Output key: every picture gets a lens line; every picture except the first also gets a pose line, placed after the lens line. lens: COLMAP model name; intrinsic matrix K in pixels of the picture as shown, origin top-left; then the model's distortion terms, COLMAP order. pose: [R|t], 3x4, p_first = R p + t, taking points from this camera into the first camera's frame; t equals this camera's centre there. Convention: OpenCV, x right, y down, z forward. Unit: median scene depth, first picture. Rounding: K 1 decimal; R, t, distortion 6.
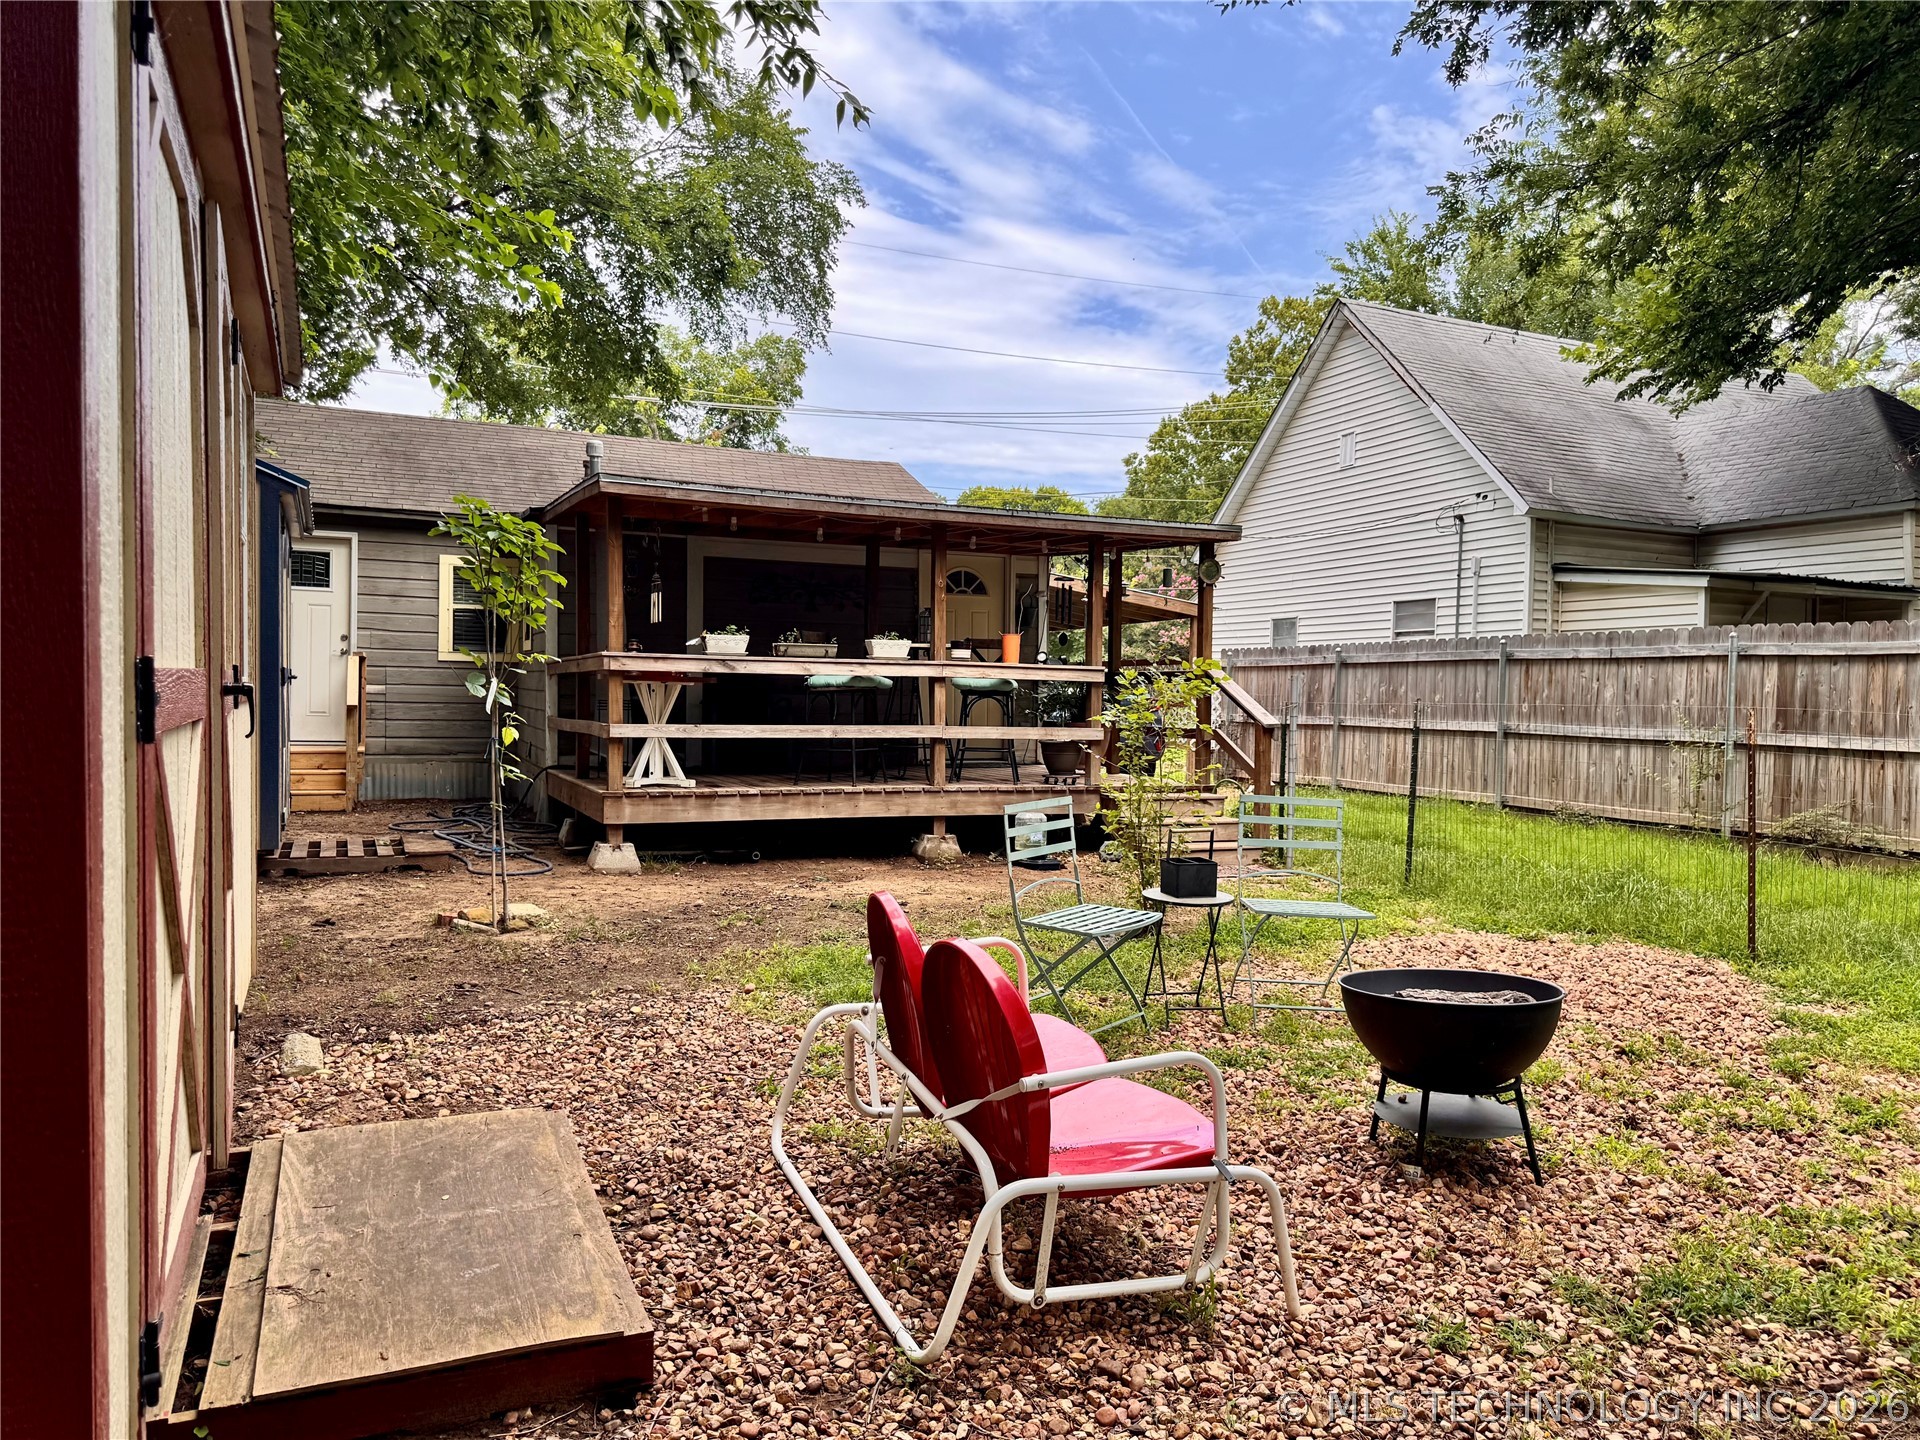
lens RADIAL K [[1367.1, 0, 962.2], [0, 1367.1, 731.5], [0, 0, 1]] dist [0.057721, -0.070524]
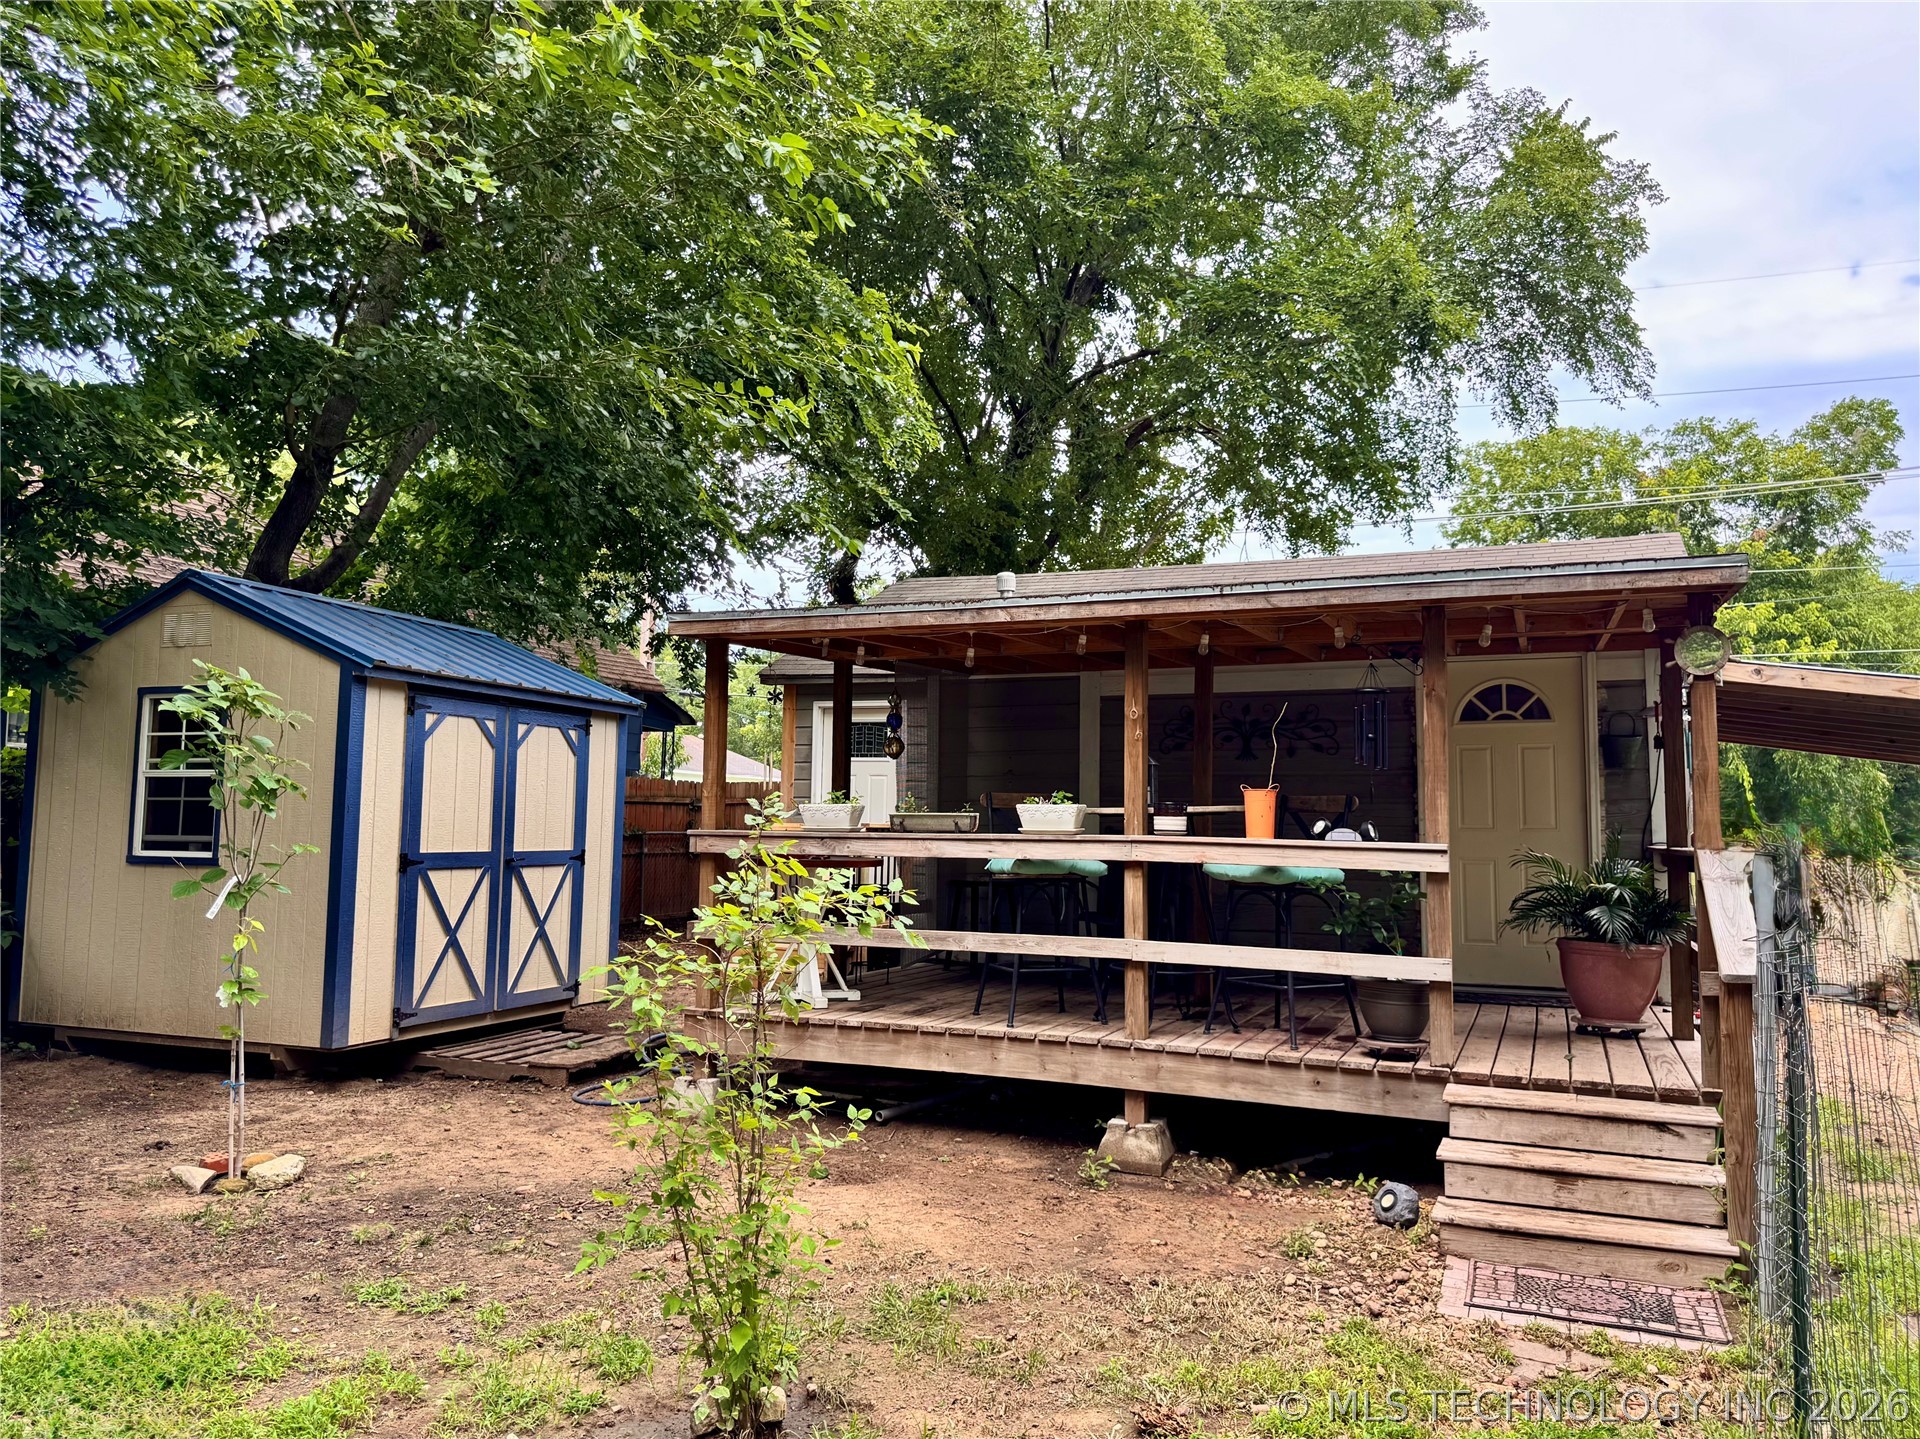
lens RADIAL K [[1367.1, 0, 952.8], [0, 1367.1, 707.0], [0, 0, 1]] dist [0.057721, -0.070524]
pose [[0.684664, -0.066432, -0.725825, 0.387587], [-0.025170, 0.993089, -0.114635, -0.035962], [0.728424, 0.096756, 0.678260, 0.504634]]
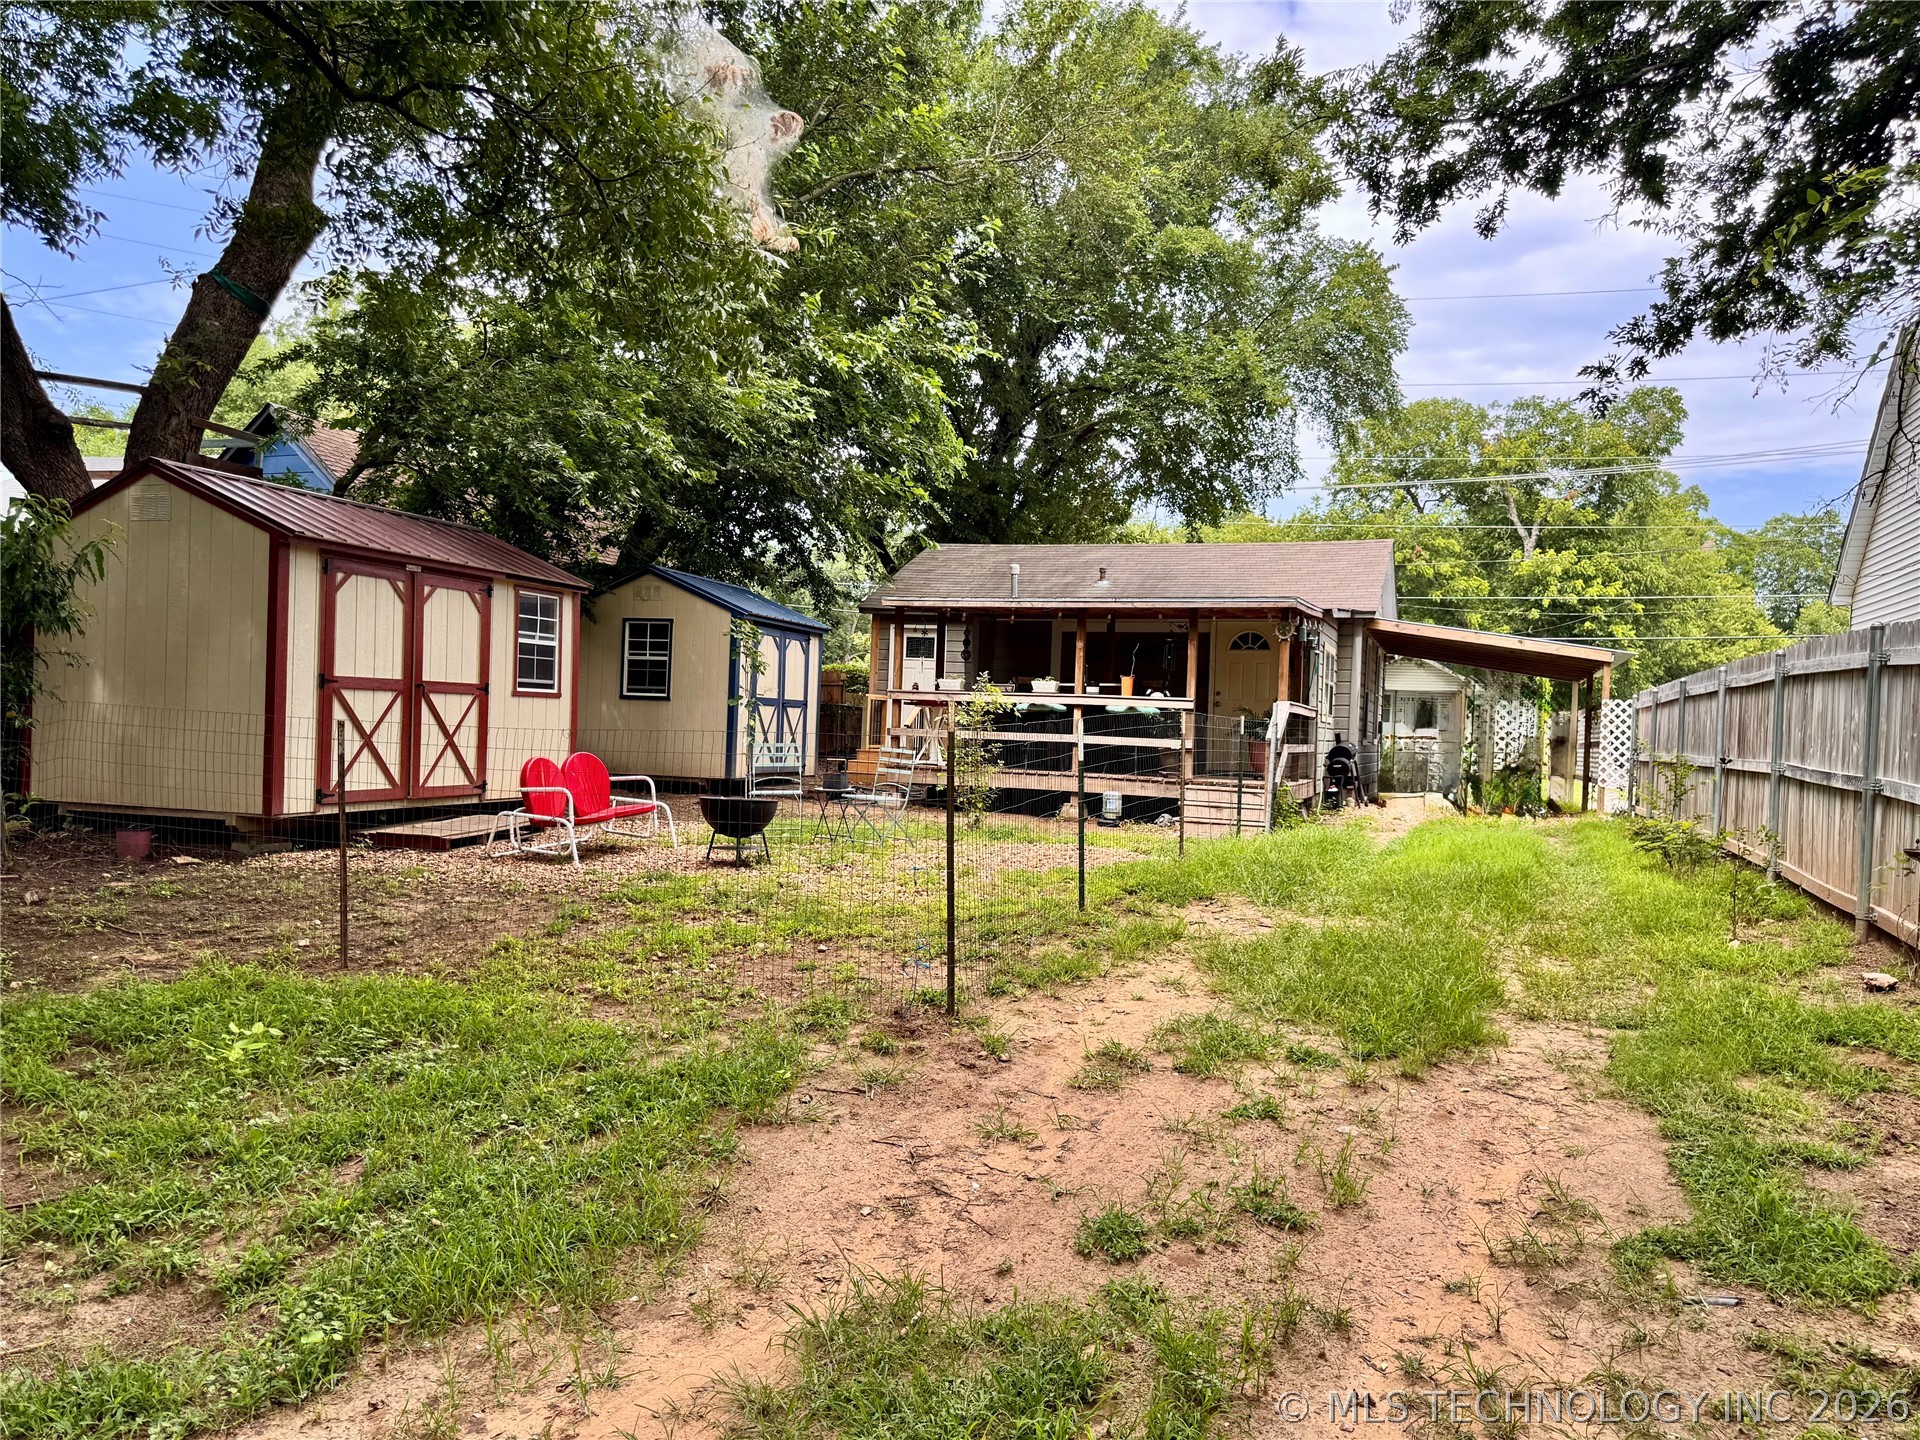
lens RADIAL K [[1367.1, 0, 970.9], [0, 1367.1, 727.0], [0, 0, 1]] dist [0.057721, -0.070524]
pose [[0.727950, 0.015281, -0.685460, 0.984439], [-0.046681, 0.998536, -0.027315, 0.035986], [0.684039, 0.051881, 0.727598, -0.243205]]
